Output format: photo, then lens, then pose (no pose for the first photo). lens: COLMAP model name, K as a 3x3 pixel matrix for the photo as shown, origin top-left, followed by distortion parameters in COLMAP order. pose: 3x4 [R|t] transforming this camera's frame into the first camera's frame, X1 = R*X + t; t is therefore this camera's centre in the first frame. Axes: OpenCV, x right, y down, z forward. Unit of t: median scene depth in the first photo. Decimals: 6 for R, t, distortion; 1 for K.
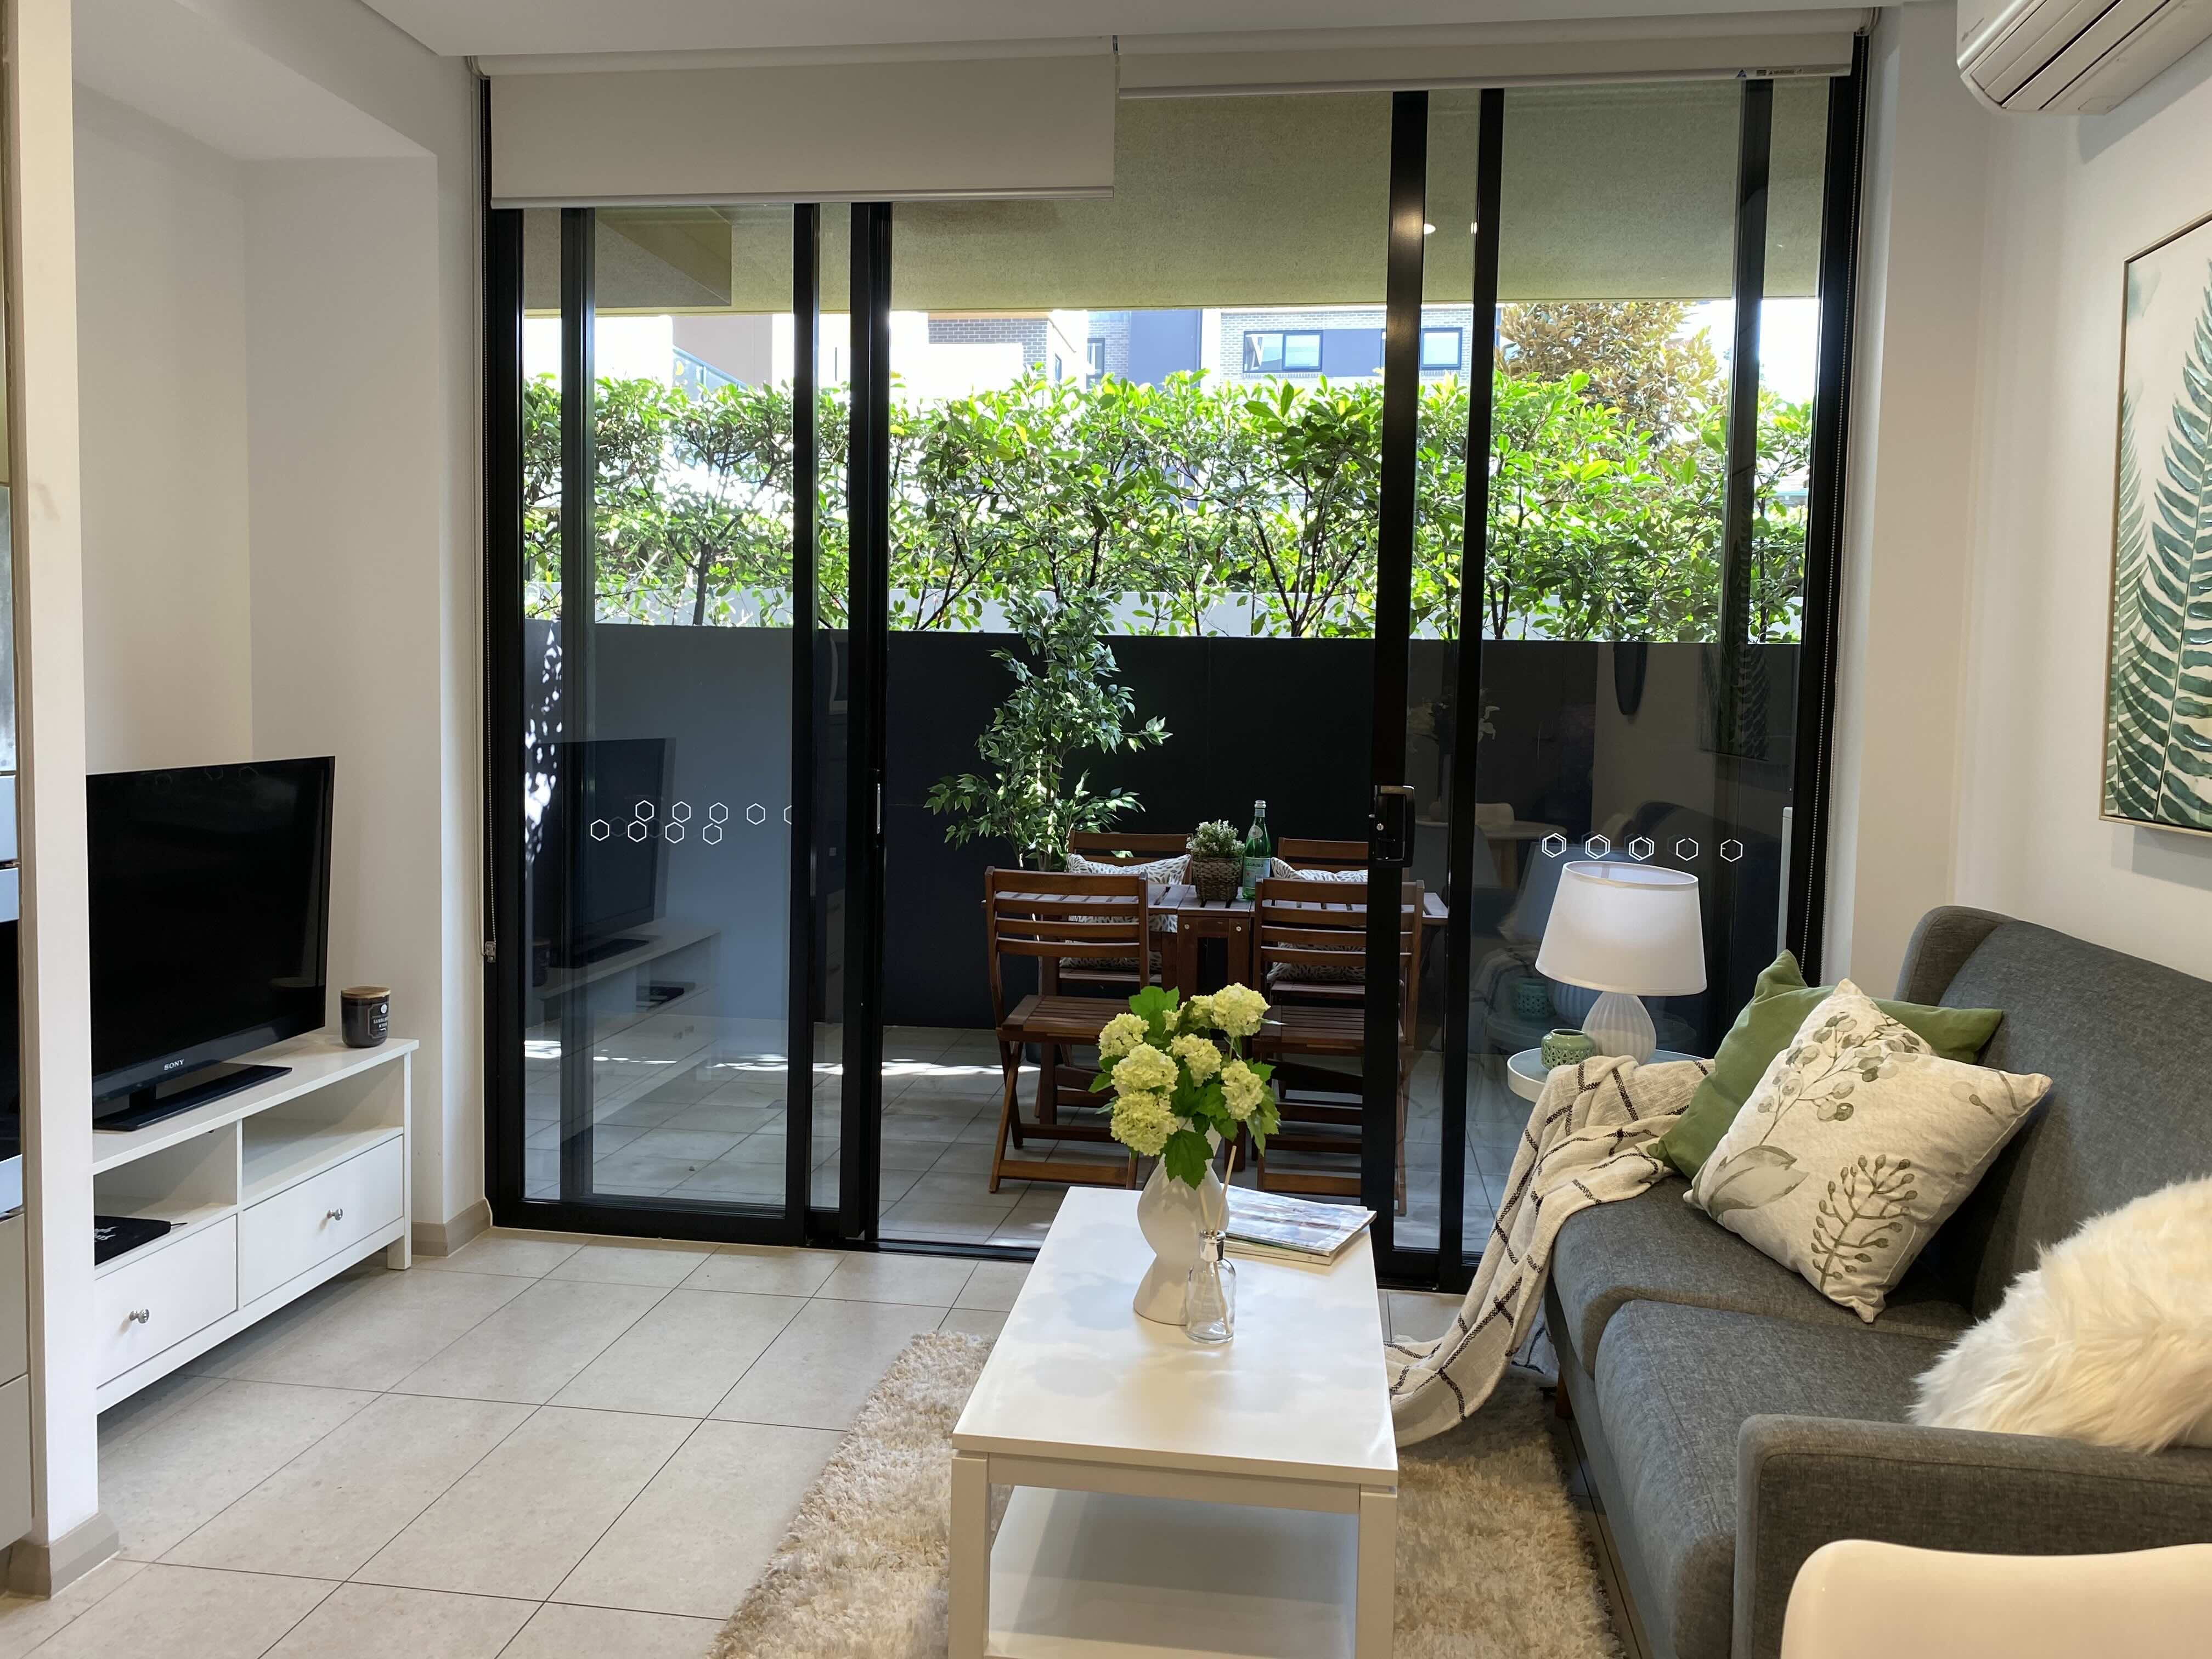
lens RADIAL K [[1684.7, 0, 1102.9], [0, 1684.7, 827.3], [0, 0, 1]] dist [-0.005936, -0.002028]
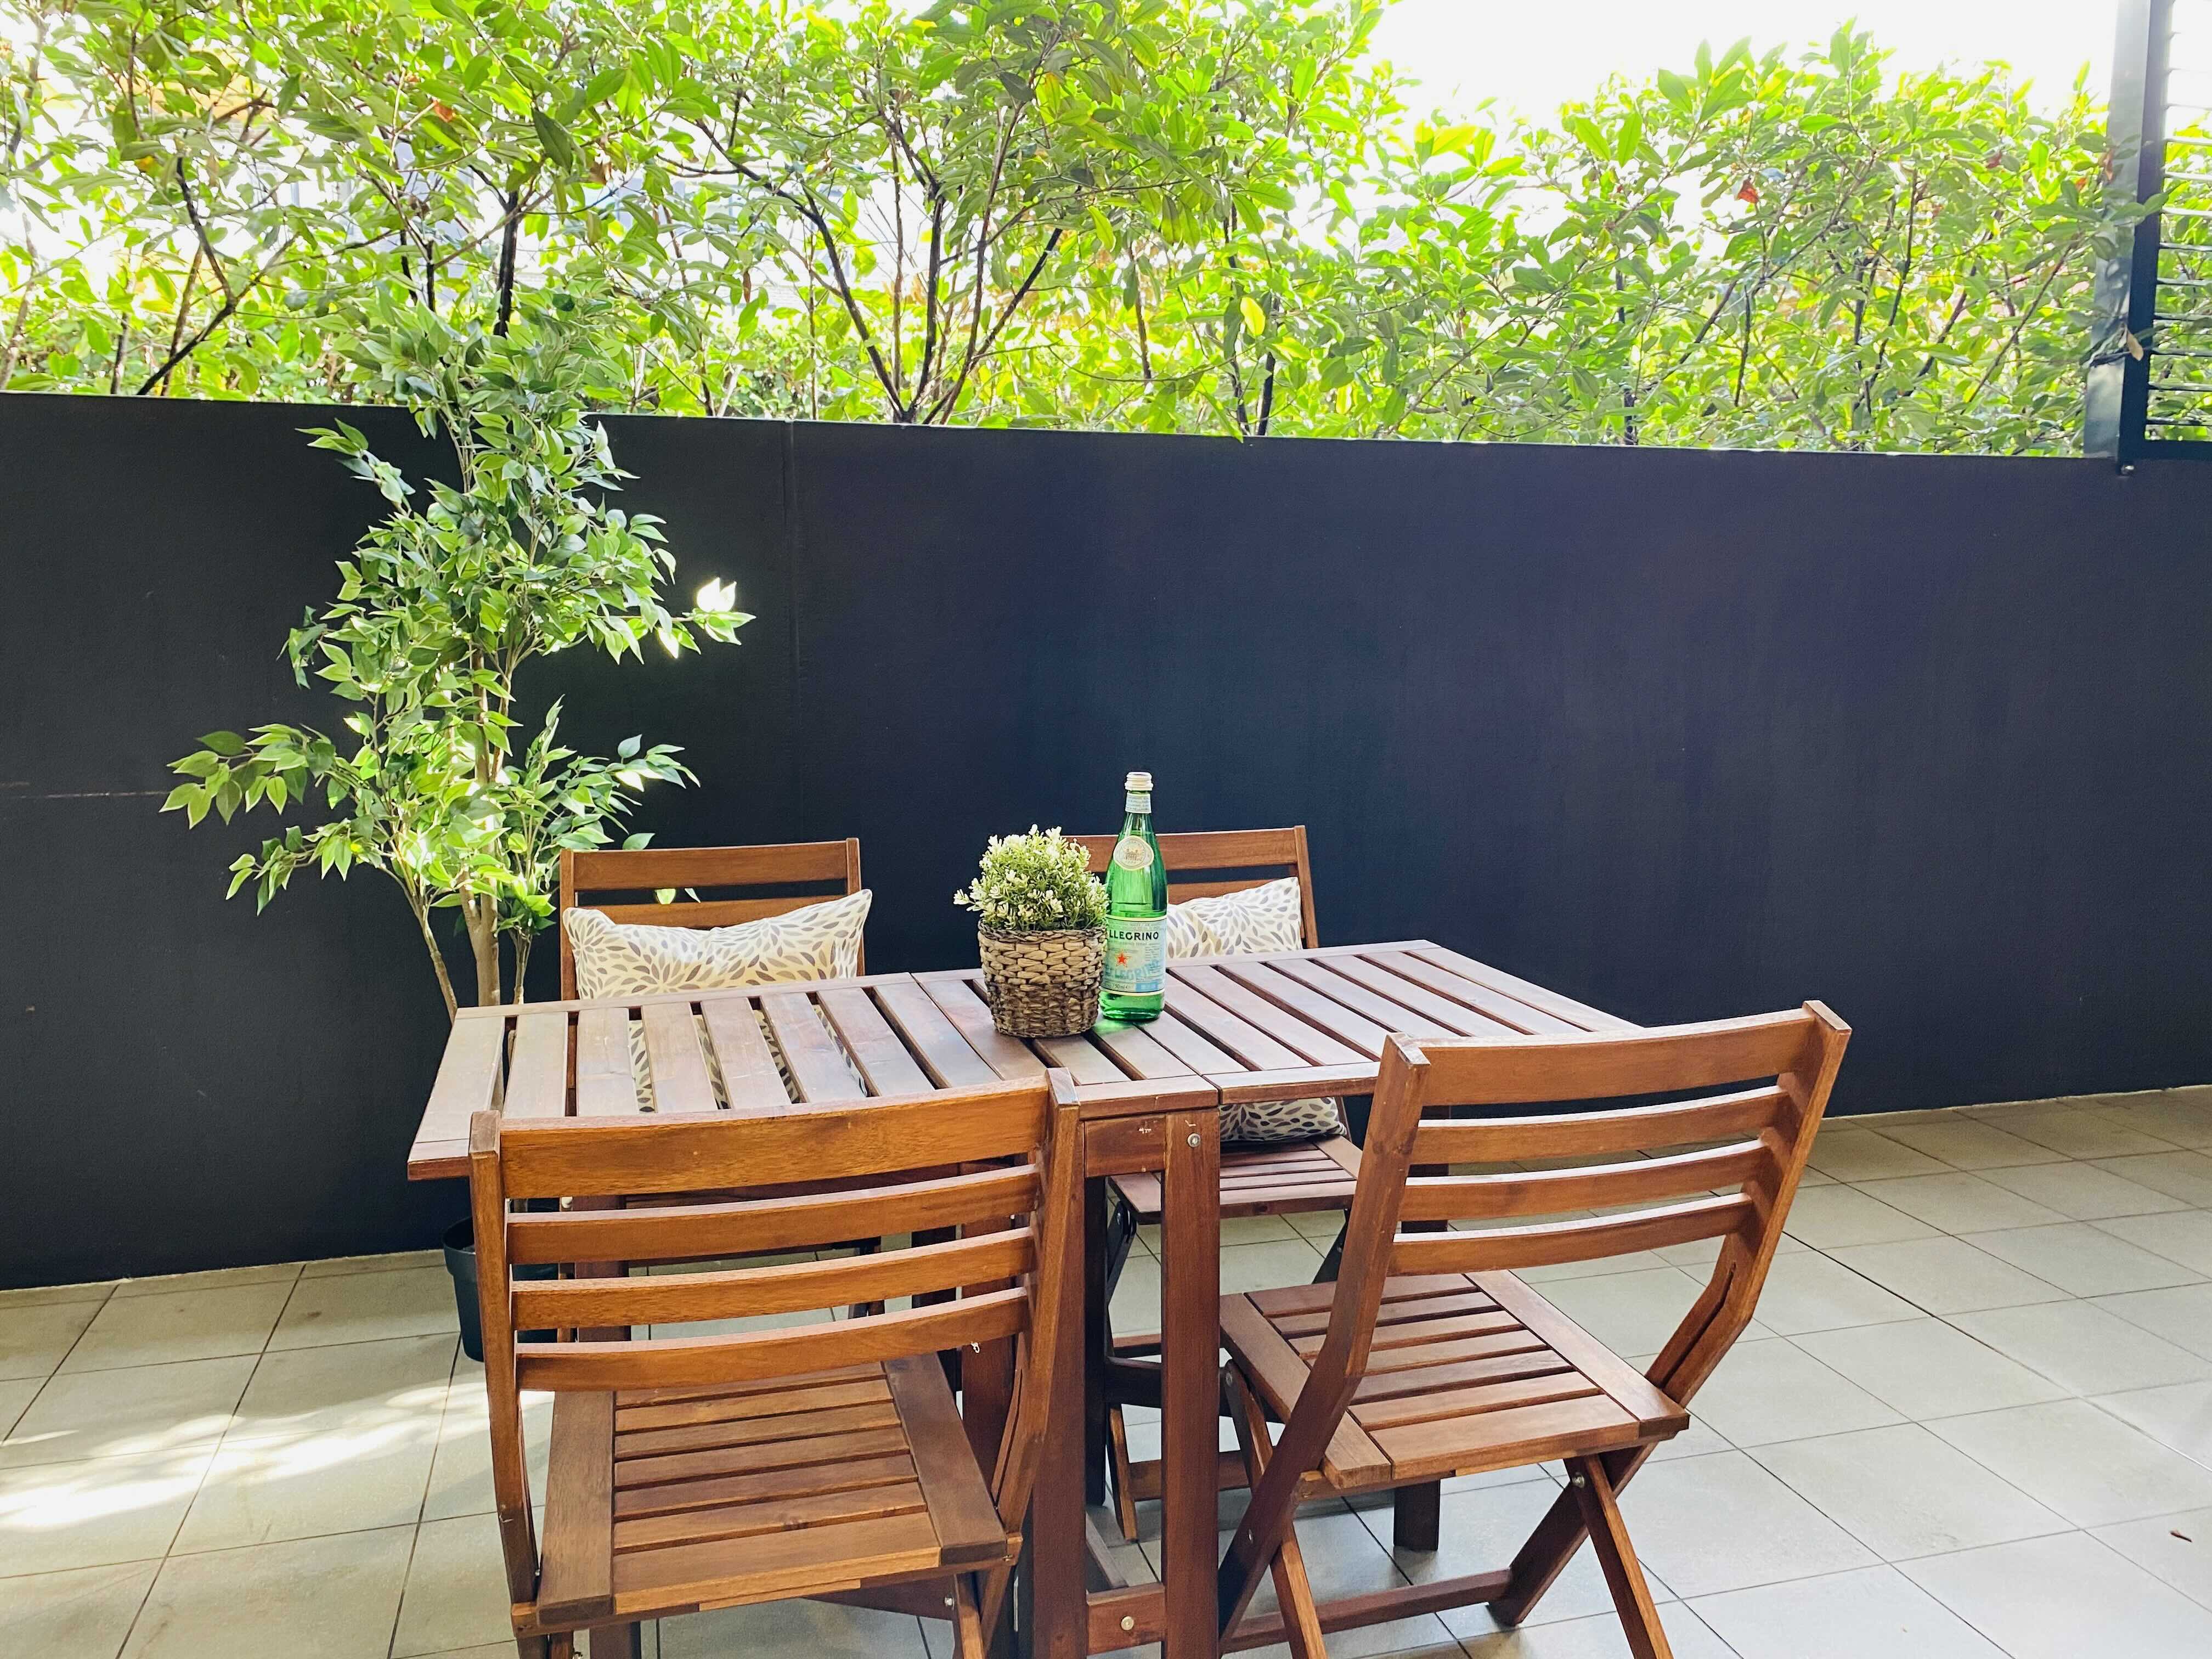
lens RADIAL K [[1684.7, 0, 1105.0], [0, 1684.7, 822.7], [0, 0, 1]] dist [-0.005936, -0.002028]
pose [[0.915953, -0.068317, 0.395428, -0.058275], [0.044998, 0.996673, 0.067961, -0.026052], [-0.398755, -0.044455, 0.915979, 0.535319]]
